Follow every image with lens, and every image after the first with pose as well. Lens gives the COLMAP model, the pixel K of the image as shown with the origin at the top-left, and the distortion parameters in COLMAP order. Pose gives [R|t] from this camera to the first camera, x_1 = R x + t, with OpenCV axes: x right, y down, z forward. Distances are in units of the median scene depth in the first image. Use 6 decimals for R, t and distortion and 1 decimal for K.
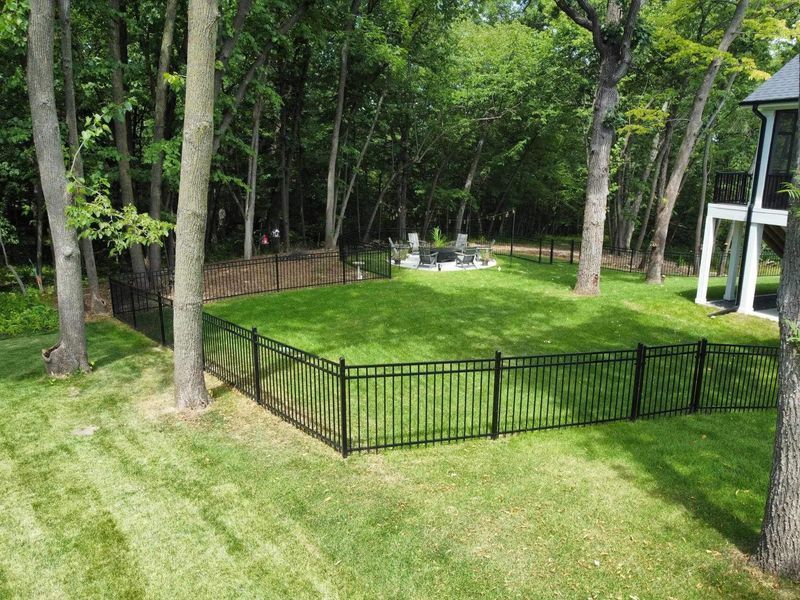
lens RADIAL K [[608.5, 0, 404.5], [0, 608.5, 299.8], [0, 0, 1]] dist [-0.001380, -0.007237]
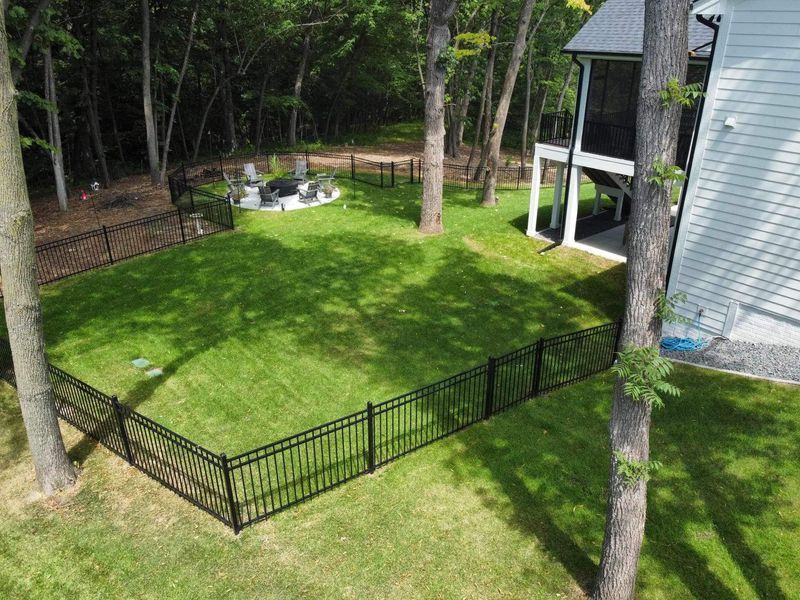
lens RADIAL K [[608.5, 0, 404.5], [0, 608.5, 299.8], [0, 0, 1]] dist [-0.001380, -0.007237]
pose [[0.963244, -0.122397, 0.239124, -0.008572], [0.073206, 0.976079, 0.204721, -0.131505], [-0.258461, -0.179691, 0.949162, 0.000493]]
